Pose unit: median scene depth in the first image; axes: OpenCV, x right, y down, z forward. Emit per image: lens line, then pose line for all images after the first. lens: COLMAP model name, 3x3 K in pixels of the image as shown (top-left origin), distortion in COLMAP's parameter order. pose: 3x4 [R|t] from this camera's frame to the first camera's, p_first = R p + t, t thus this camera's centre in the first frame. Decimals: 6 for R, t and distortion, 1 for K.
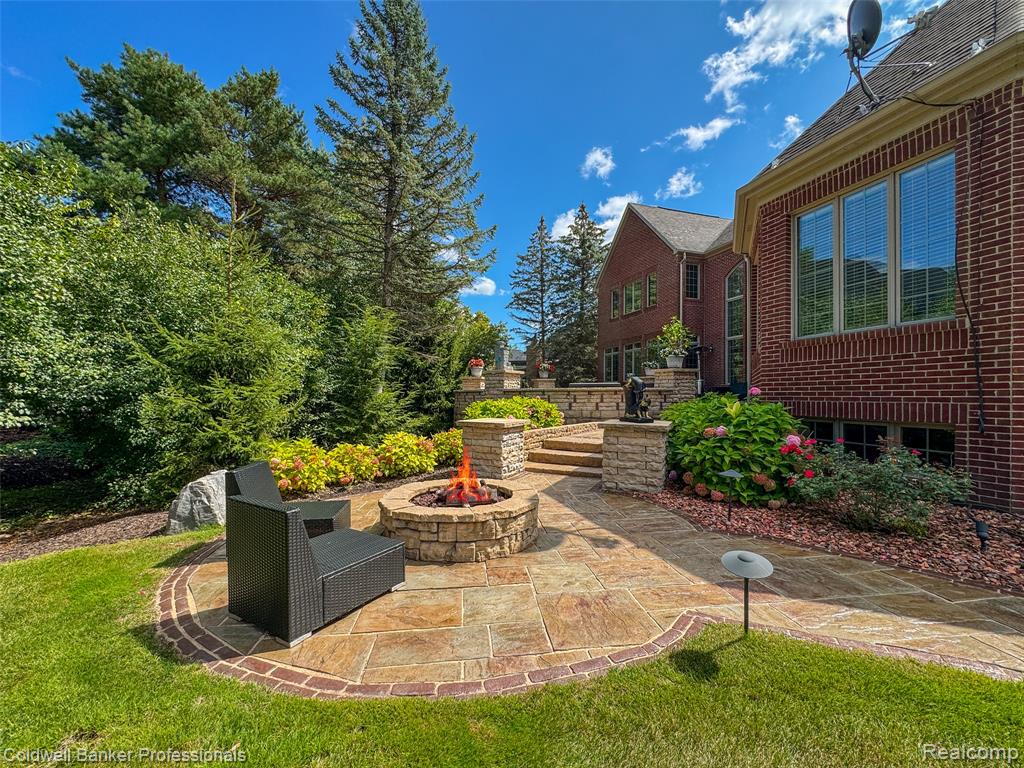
lens RADIAL K [[422.6, 0, 501.5], [0, 422.6, 399.1], [0, 0, 1]] dist [0.000494, -0.000182]
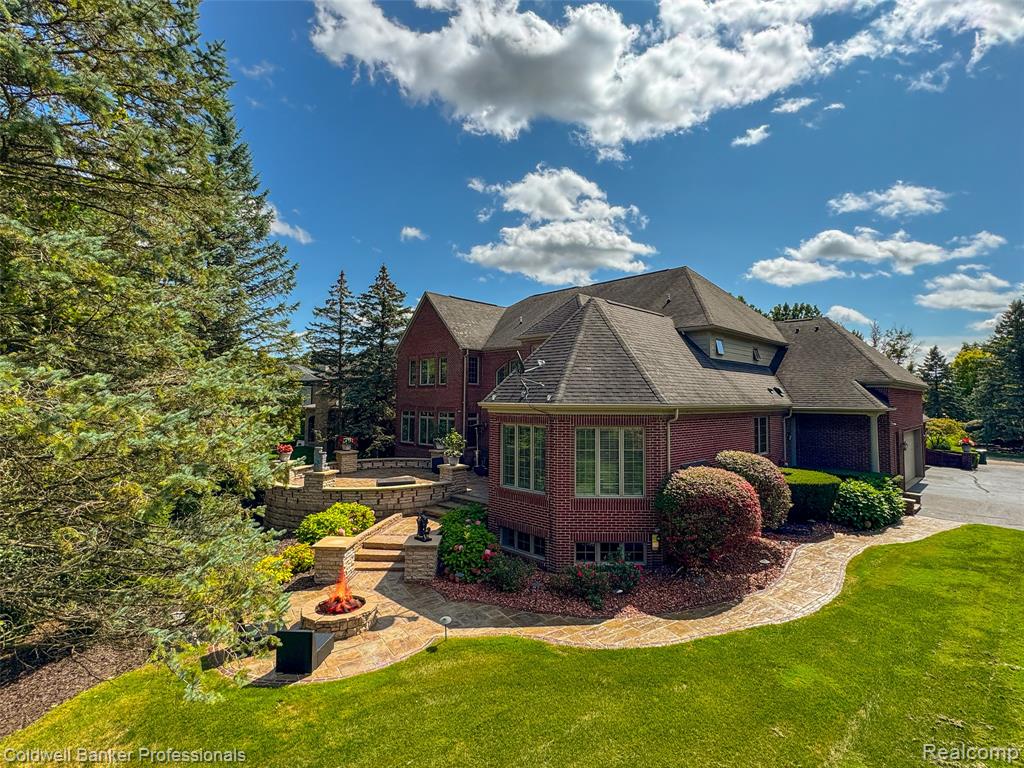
lens RADIAL K [[499.0, 0, 535.8], [0, 499.0, 377.5], [0, 0, 1]] dist [-0.001302, -0.001961]
pose [[0.873561, 0.027955, 0.485910, -0.379636], [-0.003619, 0.998695, -0.050951, -0.620862], [-0.486700, 0.042750, 0.872522, -1.349843]]
